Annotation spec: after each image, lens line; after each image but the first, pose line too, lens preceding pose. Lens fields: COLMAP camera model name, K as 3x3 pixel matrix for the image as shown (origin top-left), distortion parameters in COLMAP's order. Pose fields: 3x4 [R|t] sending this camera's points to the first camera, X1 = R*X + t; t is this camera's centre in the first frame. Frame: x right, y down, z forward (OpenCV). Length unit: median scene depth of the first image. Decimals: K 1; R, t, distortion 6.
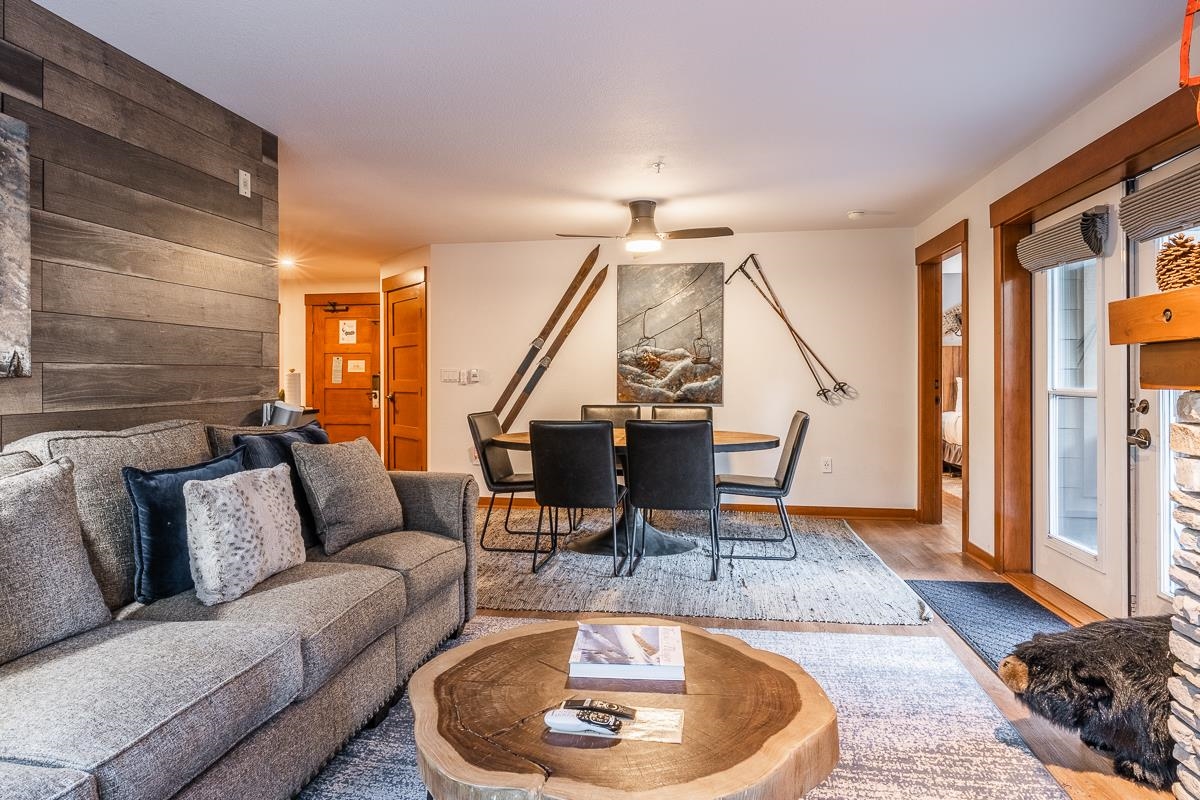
lens RADIAL K [[670.1, 0, 597.2], [0, 670.1, 376.8], [0, 0, 1]] dist [-0.000881, -0.000623]
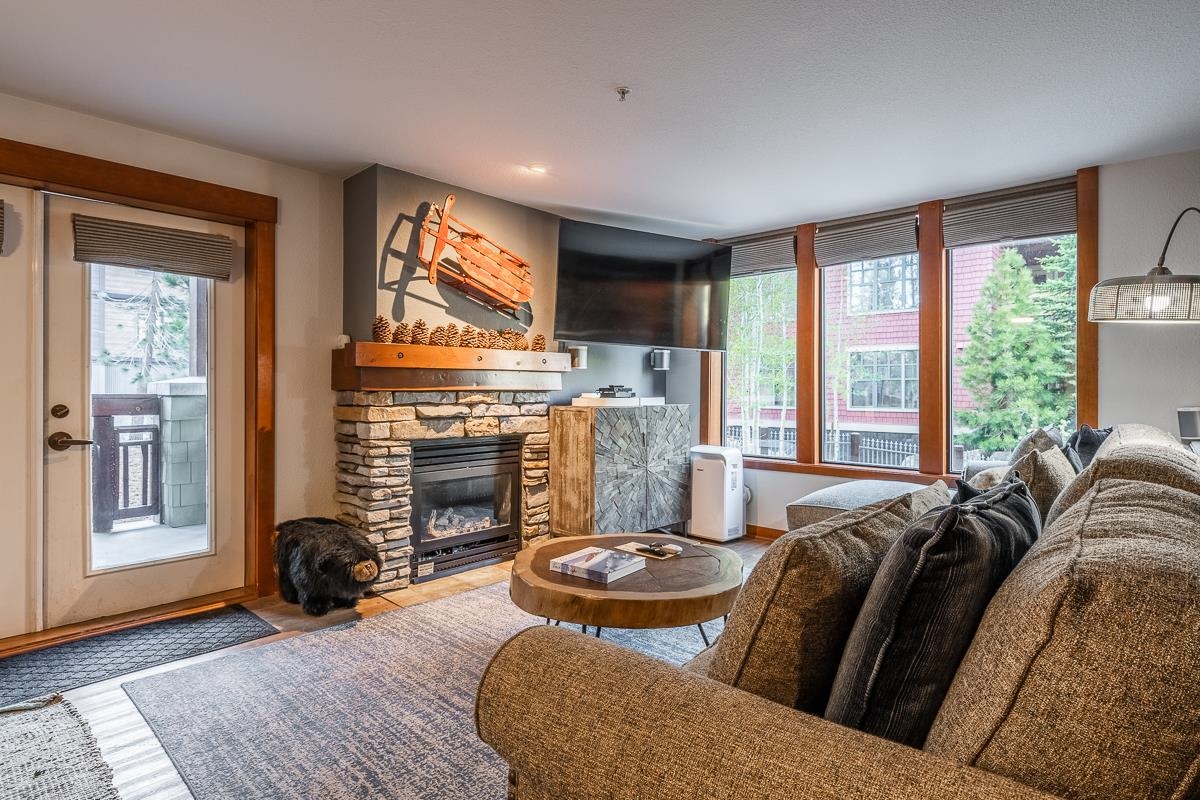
lens RADIAL K [[624.4, 0, 596.5], [0, 624.4, 387.8], [0, 0, 1]] dist [-0.000461, -0.000788]
pose [[-0.838217, 0.002476, 0.545331, -0.225636], [0.001455, 0.999996, -0.002304, 0.005016], [-0.545334, -0.001138, -0.838218, 0.686293]]
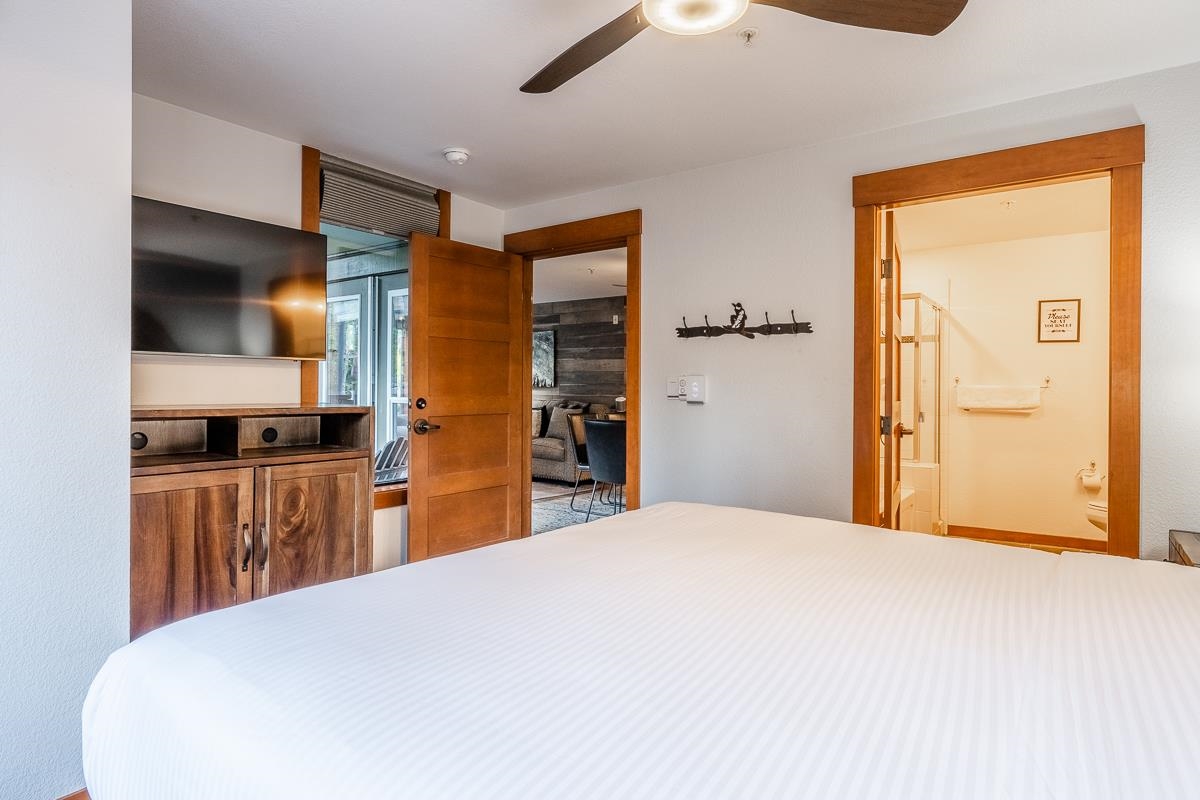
lens RADIAL K [[670.1, 0, 597.2], [0, 670.1, 376.8], [0, 0, 1]] dist [-0.000881, -0.000623]
pose [[-0.453751, -0.015072, -0.891001, 1.098418], [-0.010167, 0.999879, -0.011736, -0.006742], [0.891070, 0.003733, -0.453850, 1.200029]]
